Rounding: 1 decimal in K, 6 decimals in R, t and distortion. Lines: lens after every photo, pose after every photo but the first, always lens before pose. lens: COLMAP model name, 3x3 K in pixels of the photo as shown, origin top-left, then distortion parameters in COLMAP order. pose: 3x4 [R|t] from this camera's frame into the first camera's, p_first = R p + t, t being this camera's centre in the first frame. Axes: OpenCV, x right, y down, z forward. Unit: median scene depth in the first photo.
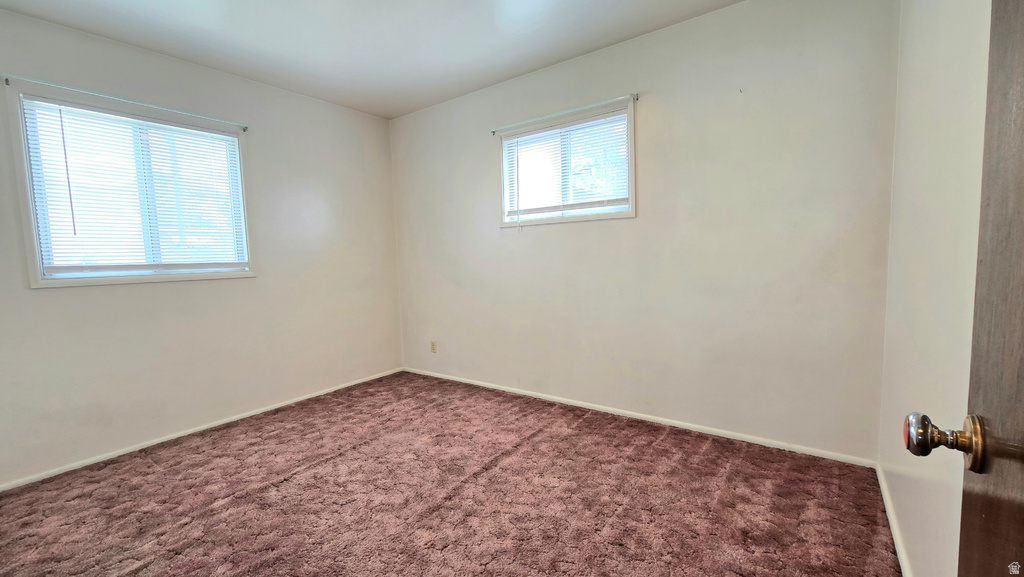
lens RADIAL K [[417.3, 0, 512.0], [0, 417.3, 288.5], [0, 0, 1]] dist [-0.002815, -0.000049]
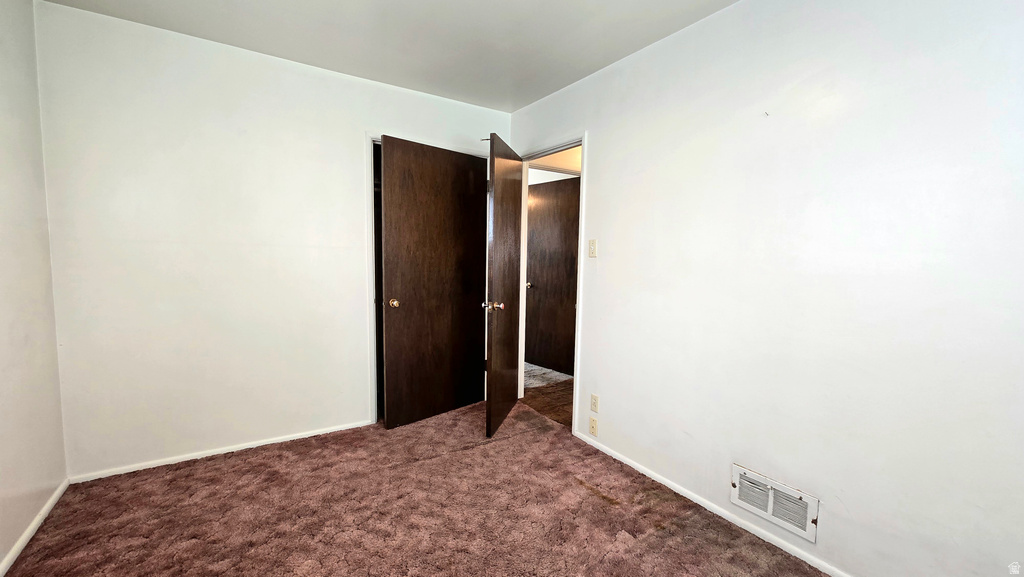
lens RADIAL K [[417.3, 0, 512.0], [0, 417.3, 288.5], [0, 0, 1]] dist [-0.002815, -0.000049]
pose [[-0.932861, -0.013982, 0.359966, -0.666217], [0.040269, 0.988936, 0.142772, -0.200905], [-0.357979, 0.147682, -0.921977, 1.825351]]
